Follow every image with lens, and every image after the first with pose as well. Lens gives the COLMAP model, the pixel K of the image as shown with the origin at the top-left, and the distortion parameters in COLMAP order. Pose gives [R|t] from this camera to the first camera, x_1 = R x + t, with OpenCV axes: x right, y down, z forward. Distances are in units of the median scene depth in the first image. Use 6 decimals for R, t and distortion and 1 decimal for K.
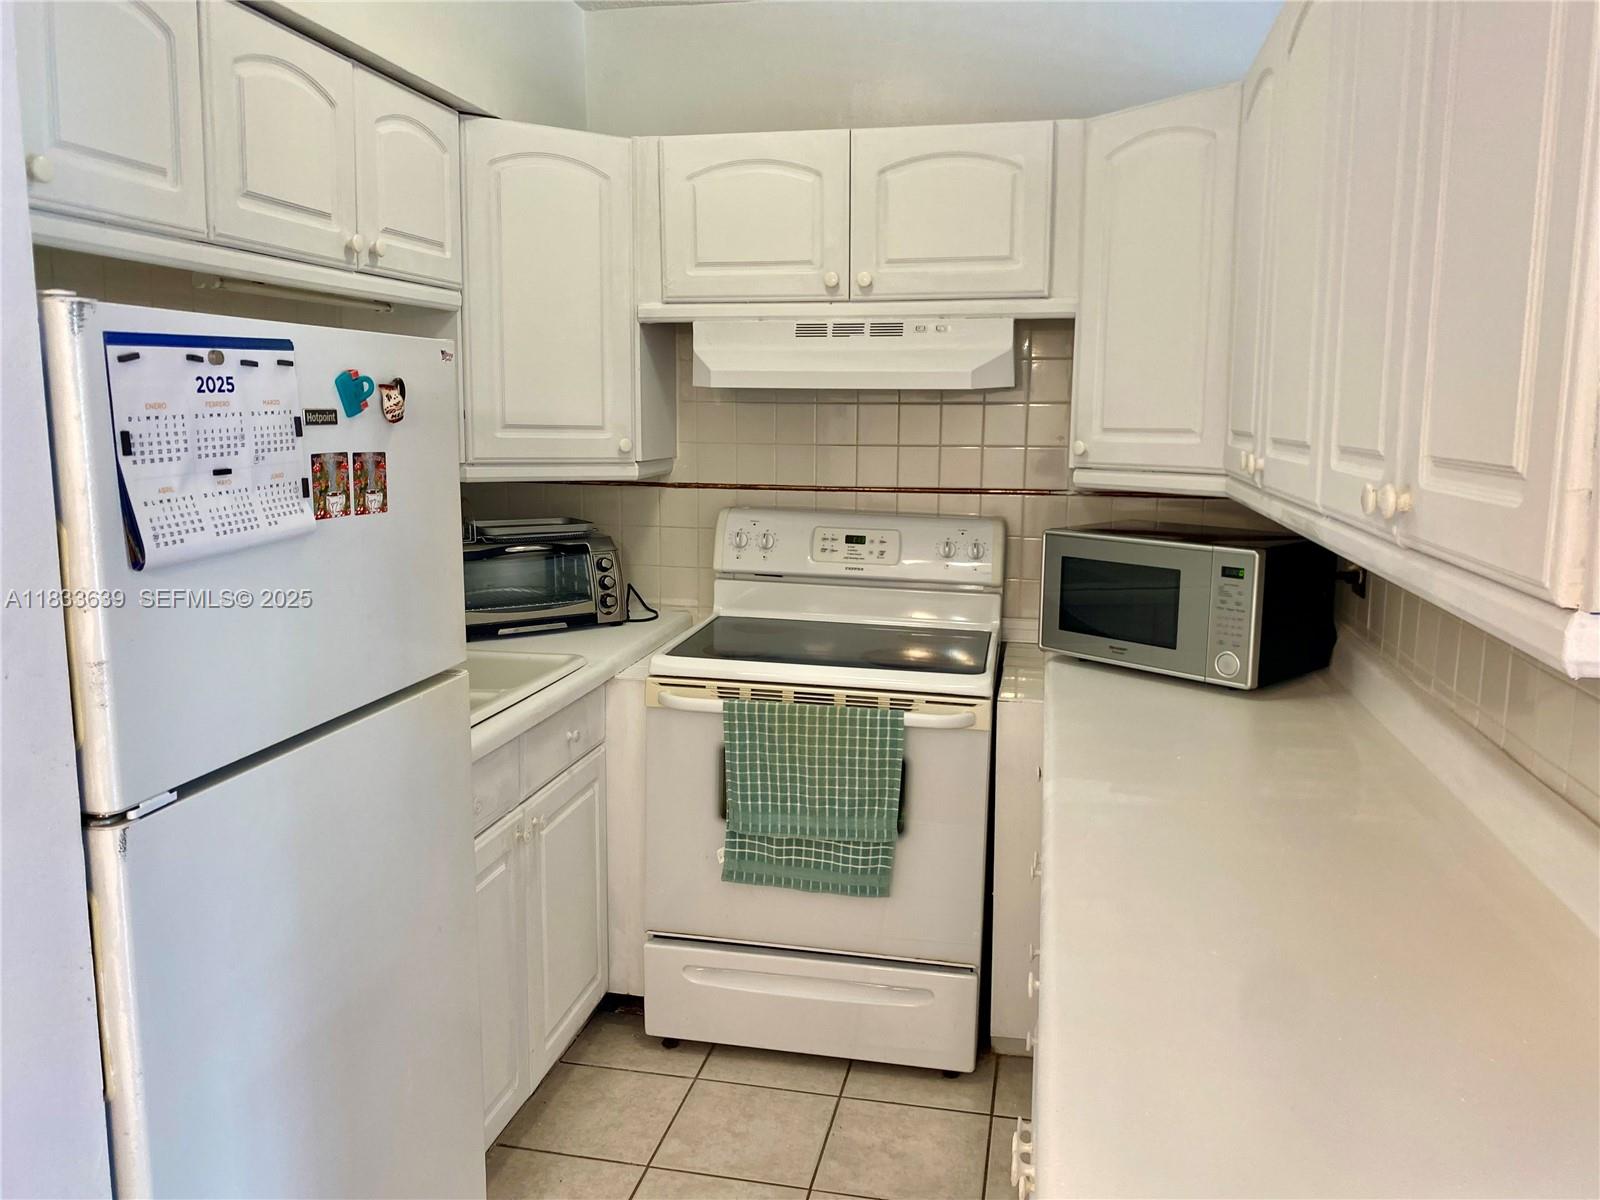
lens RADIAL K [[1204.7, 0, 800.0], [0, 1204.7, 600.0], [0, 0, 1]] dist [0.100016, -0.183135]
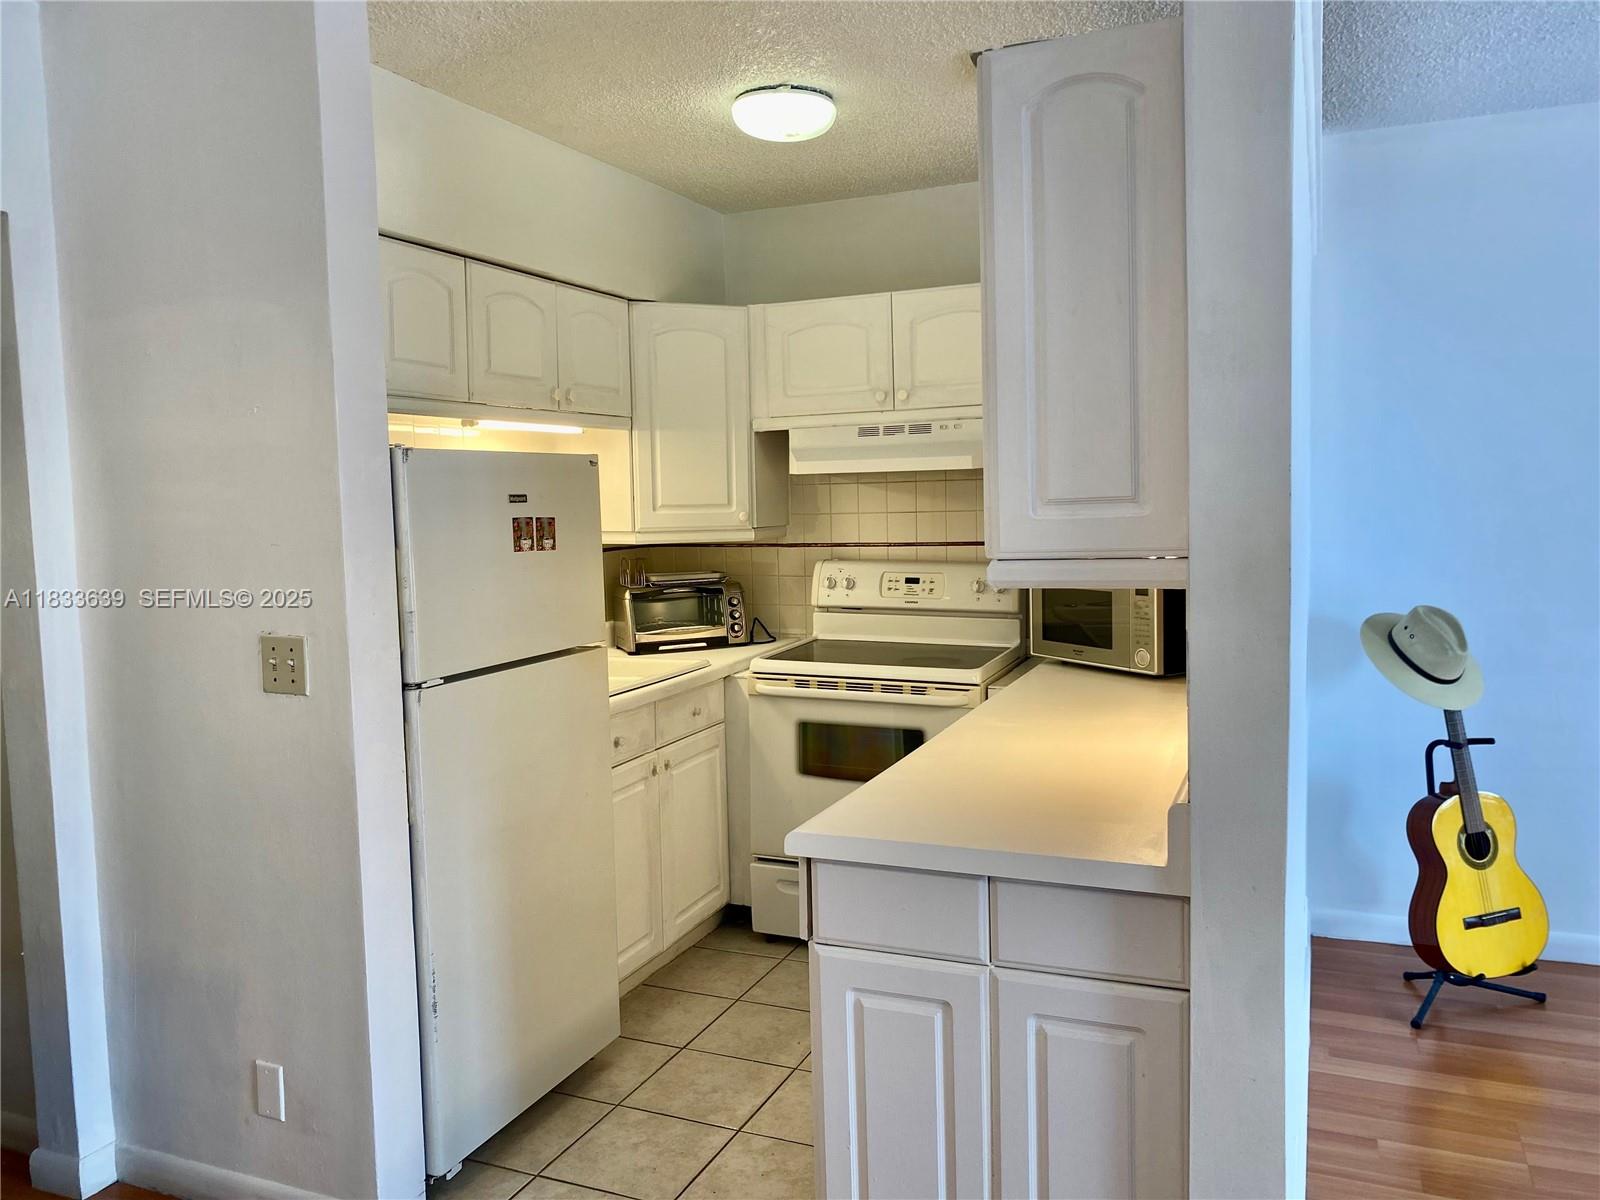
lens RADIAL K [[1204.7, 0, 800.0], [0, 1204.7, 600.0], [0, 0, 1]] dist [0.100016, -0.183135]
pose [[0.980031, -0.014000, -0.198350, 0.208553], [0.000549, 0.997705, -0.067709, 0.069139], [0.198843, 0.066248, 0.977790, -0.383053]]
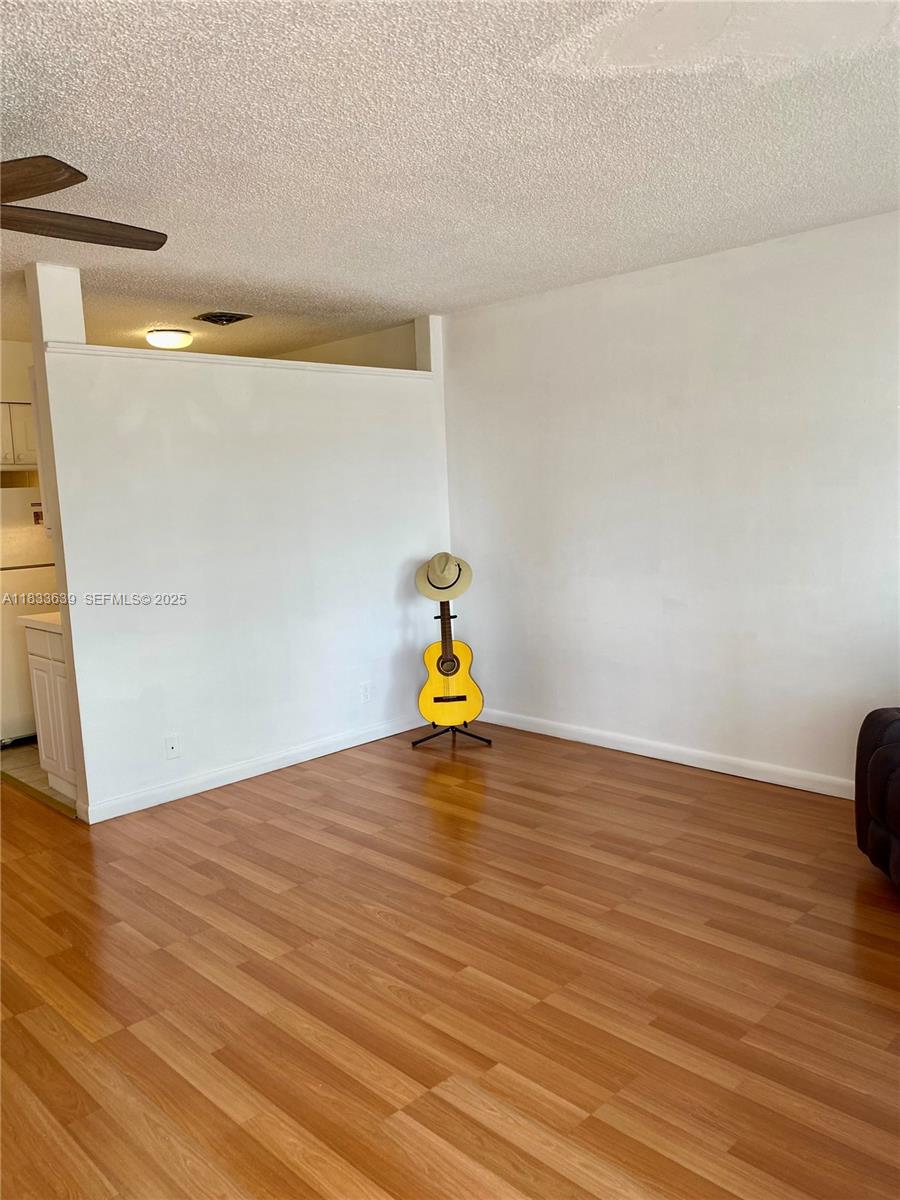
lens RADIAL K [[903.5, 0, 450.0], [0, 903.5, 600.0], [0, 0, 1]] dist [0.100016, -0.183135]
pose [[0.839439, 0.030737, -0.542583, 1.599257], [-0.040726, 0.999150, -0.006407, 0.103422], [0.541925, 0.027475, 0.839977, -0.649236]]
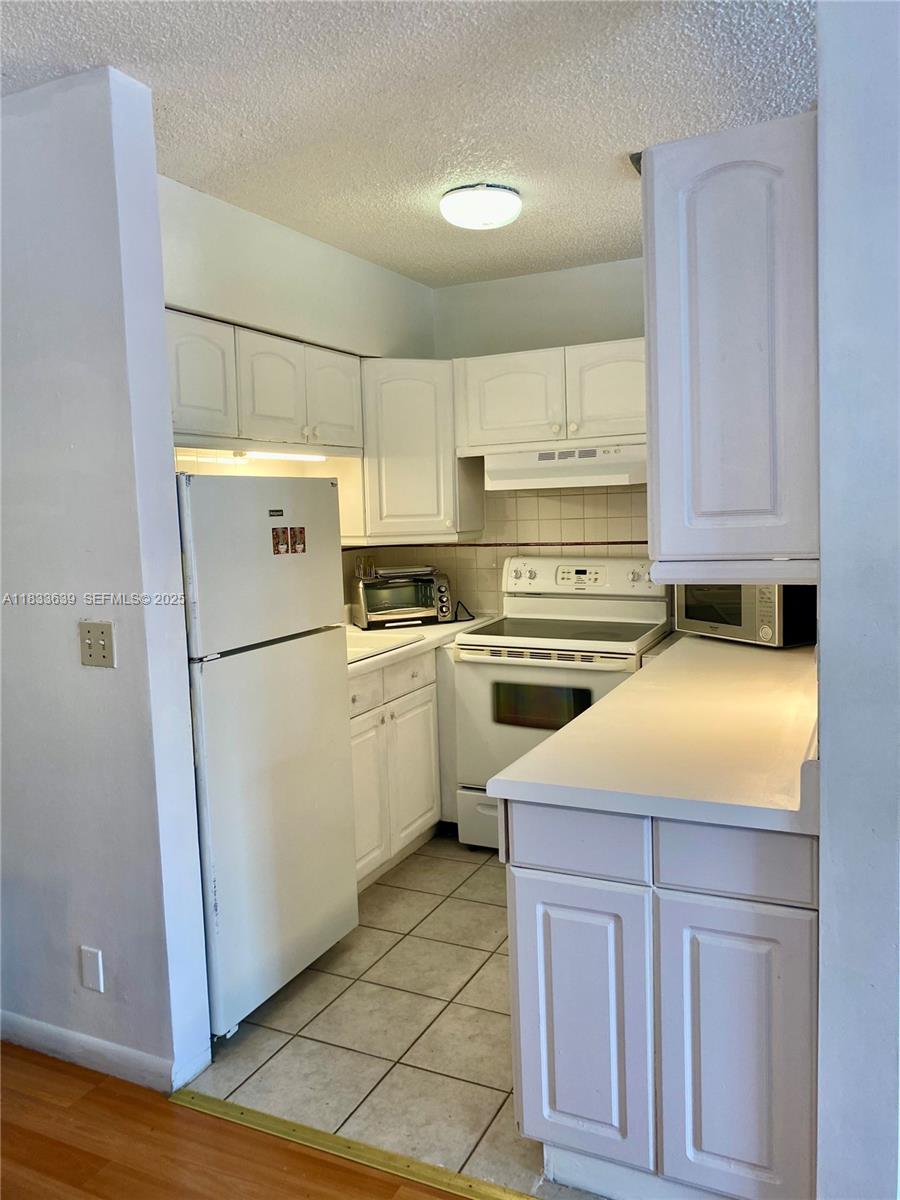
lens RADIAL K [[903.5, 0, 450.0], [0, 903.5, 600.0], [0, 0, 1]] dist [0.100016, -0.183135]
pose [[0.970276, -0.014979, -0.241537, 0.194607], [0.003342, 0.998817, -0.048517, 0.058040], [0.241978, 0.046268, 0.969178, -0.344184]]
